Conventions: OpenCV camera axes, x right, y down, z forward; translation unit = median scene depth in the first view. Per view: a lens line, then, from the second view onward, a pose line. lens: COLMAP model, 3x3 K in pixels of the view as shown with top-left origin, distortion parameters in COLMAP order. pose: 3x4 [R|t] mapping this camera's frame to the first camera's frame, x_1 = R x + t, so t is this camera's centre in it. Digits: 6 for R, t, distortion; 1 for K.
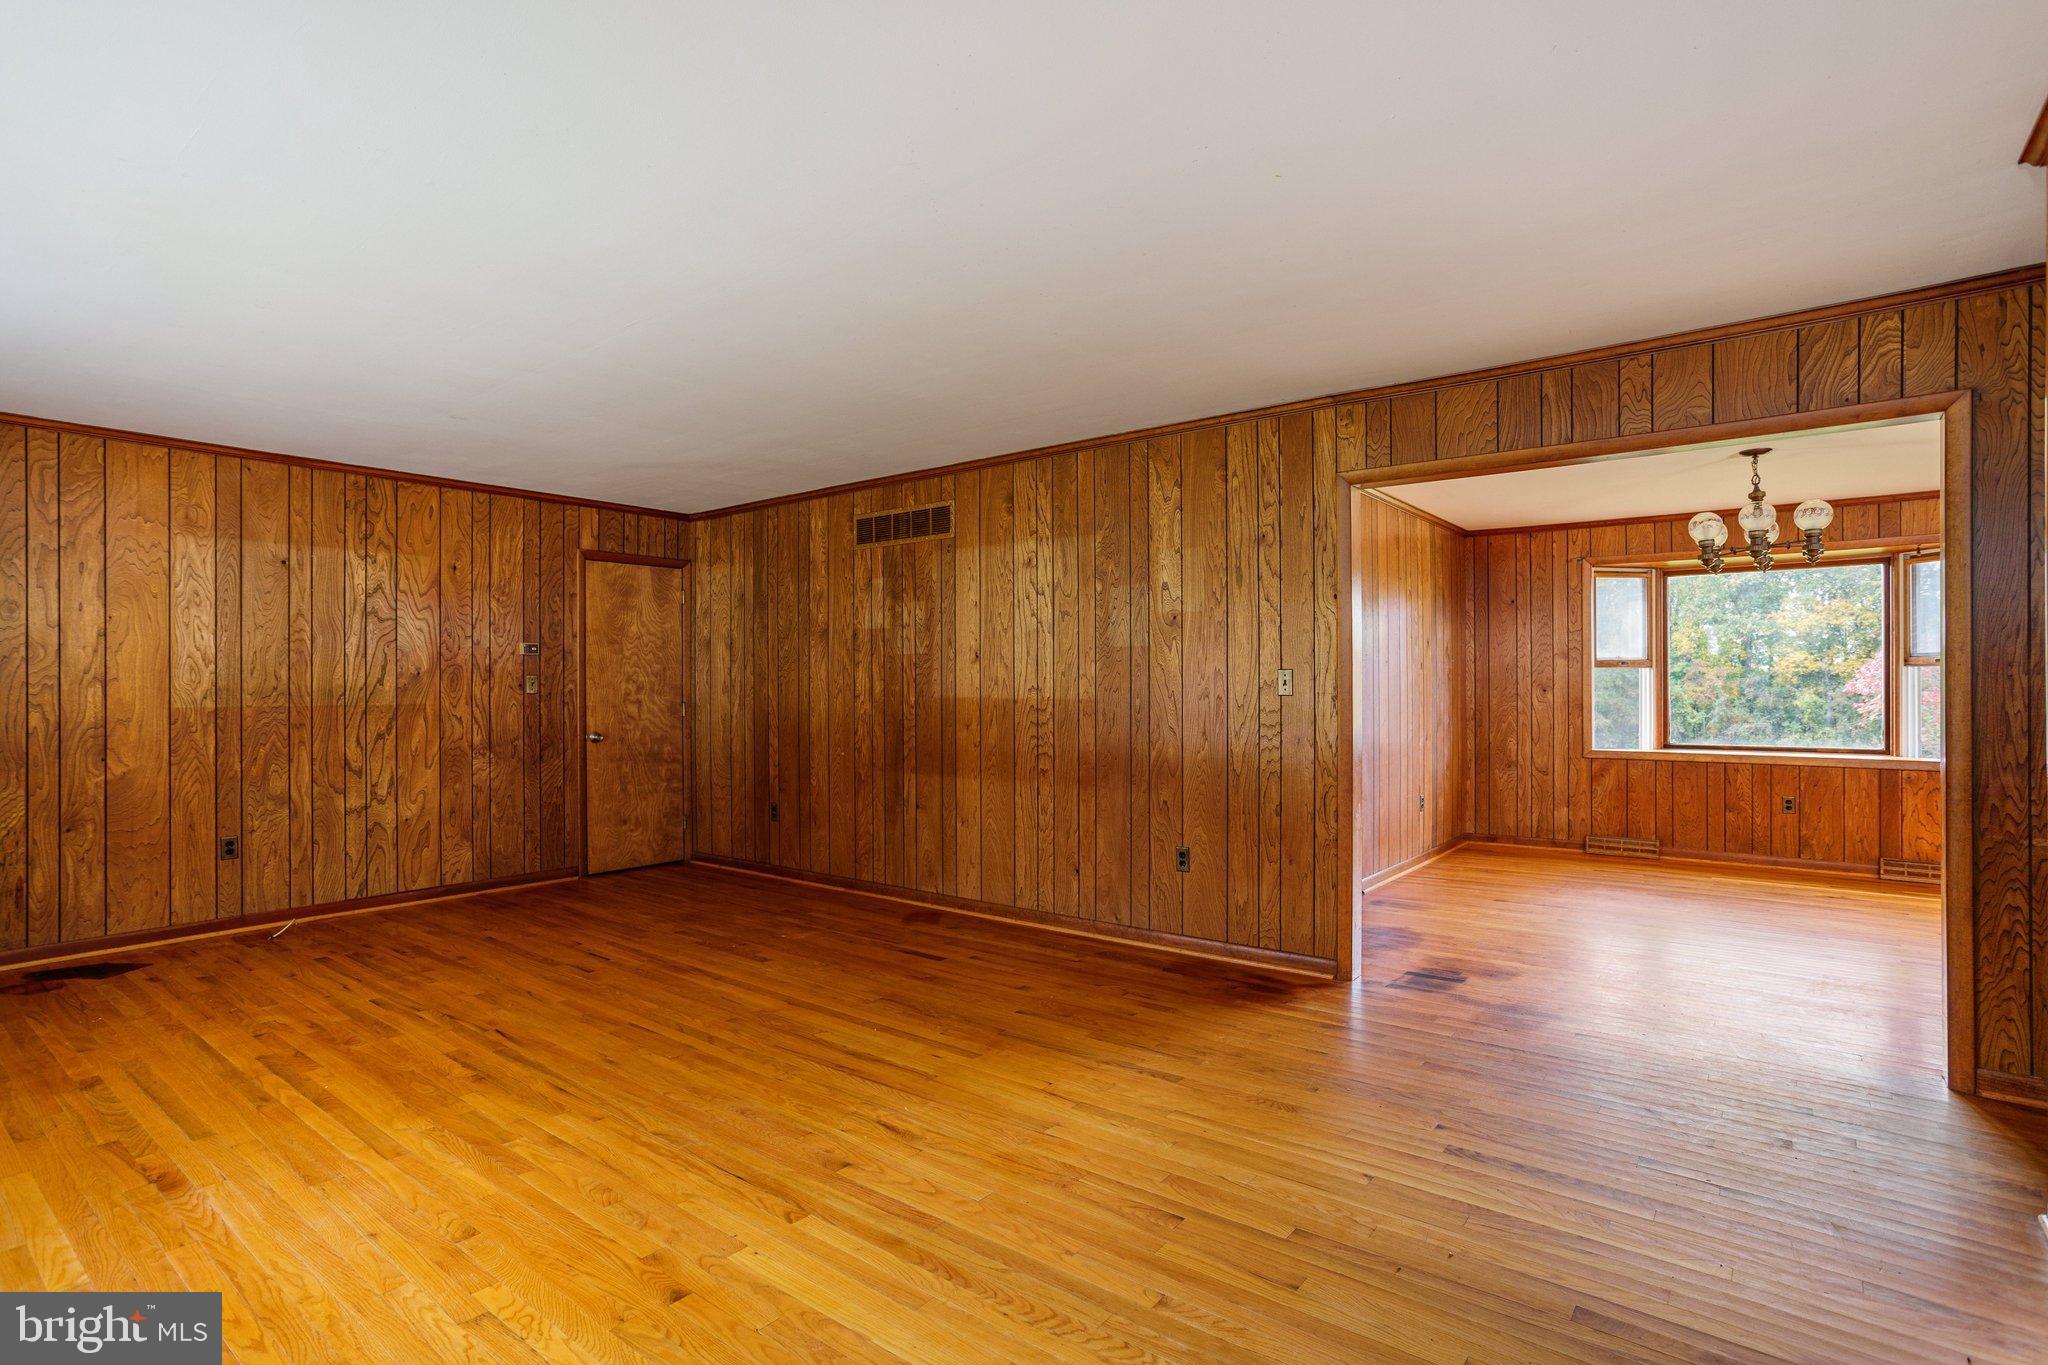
lens RADIAL K [[989.2, 0, 1041.1], [0, 989.2, 698.5], [0, 0, 1]] dist [-0.038136, 0.027662]
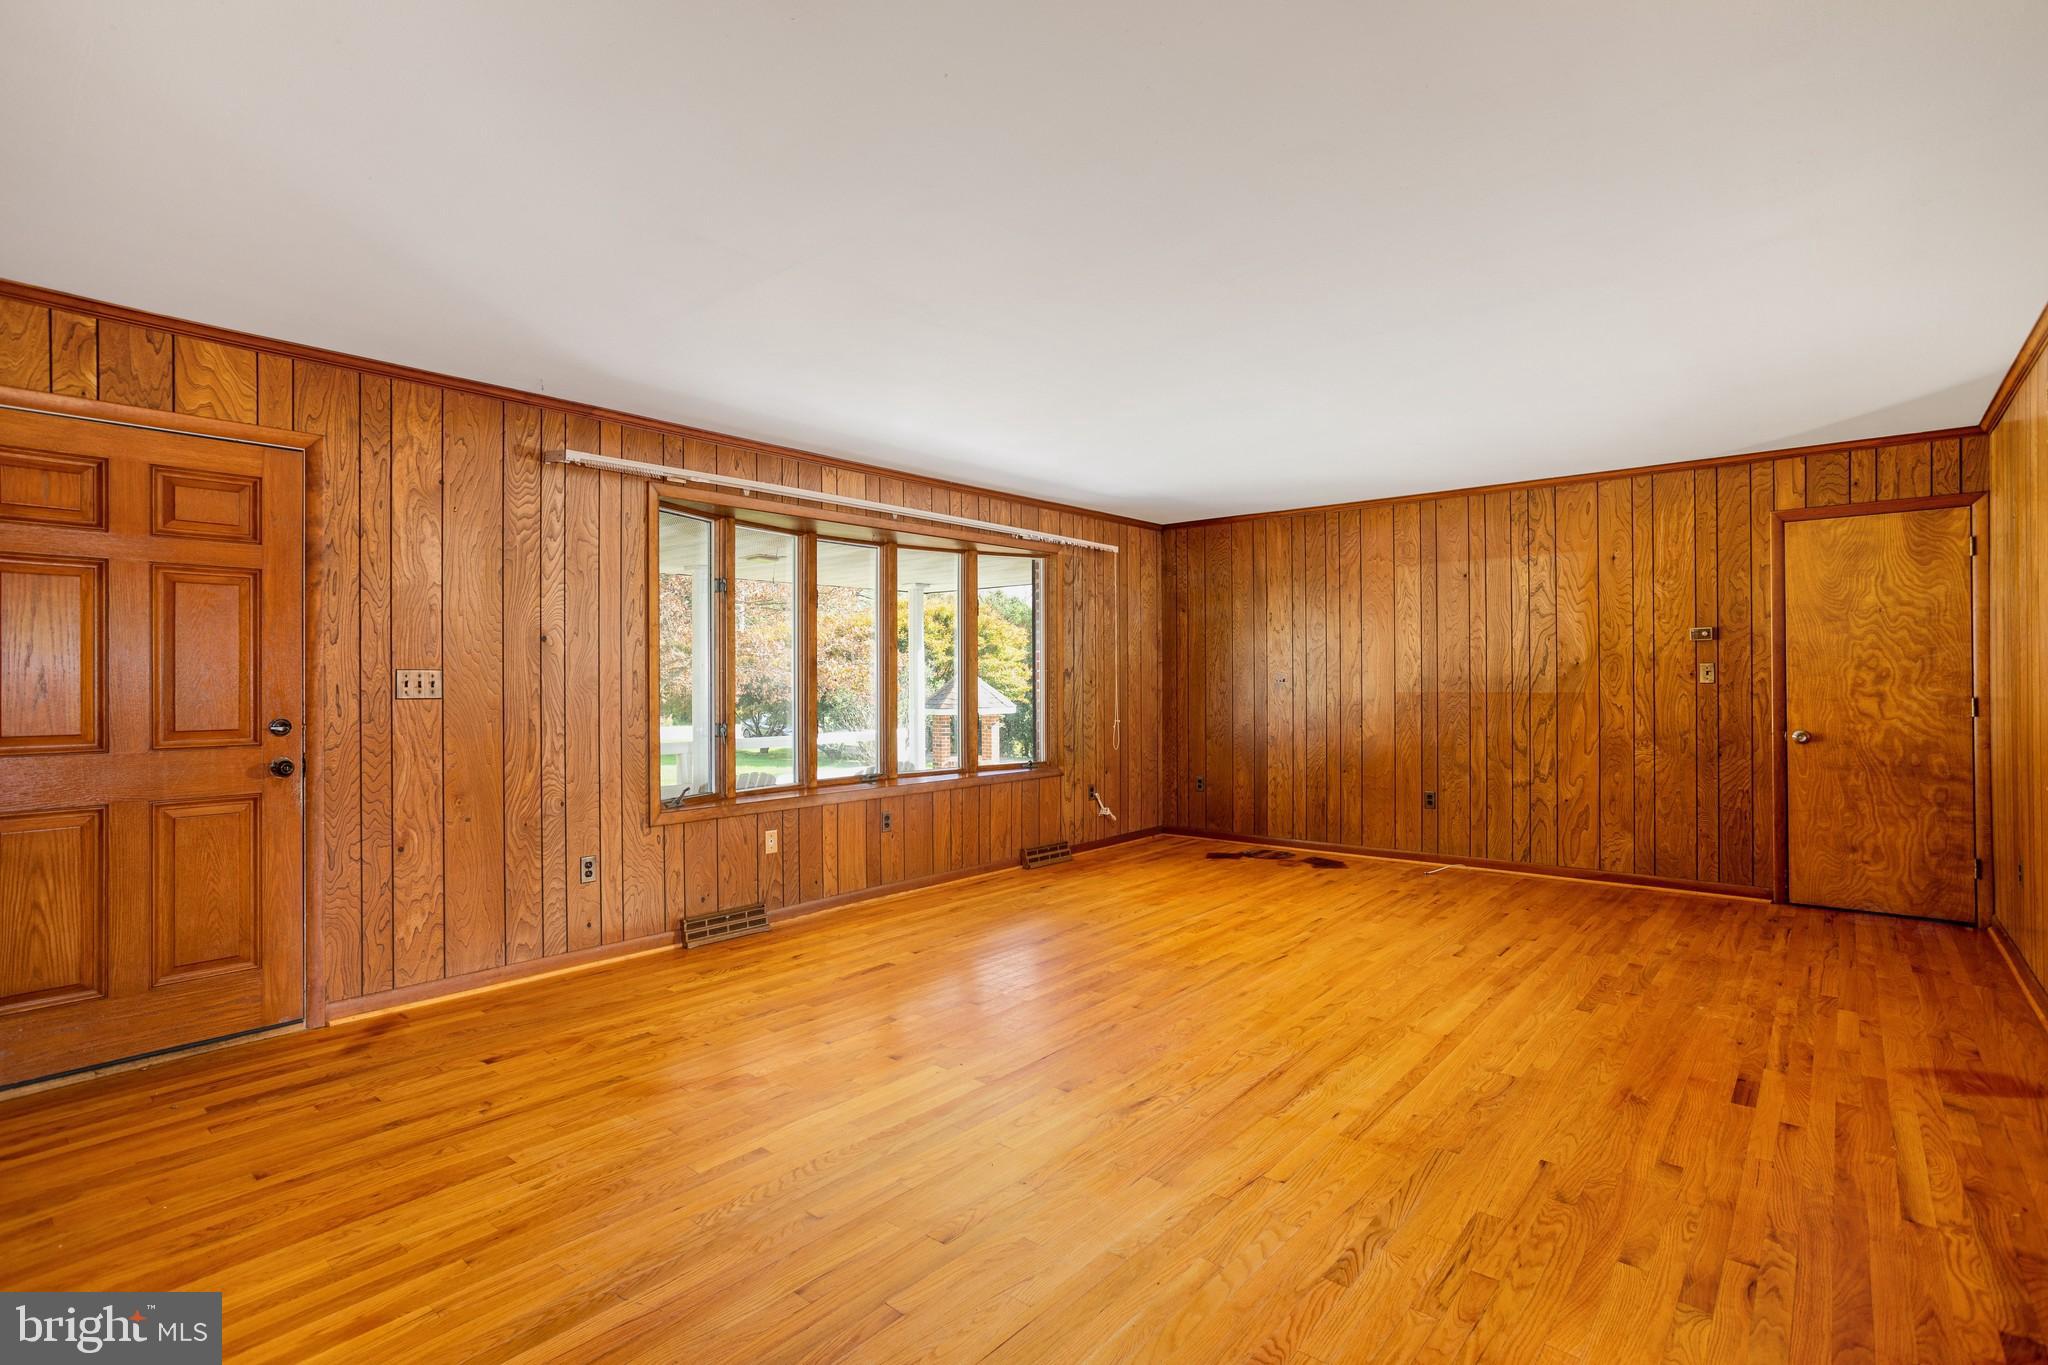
lens RADIAL K [[989.2, 0, 1033.5], [0, 989.2, 678.0], [0, 0, 1]] dist [-0.038136, 0.027662]
pose [[-0.031690, 0.002469, -0.999495, 0.449987], [-0.006231, 0.999977, 0.002668, -0.009271], [0.999478, 0.006313, -0.031674, 0.458541]]
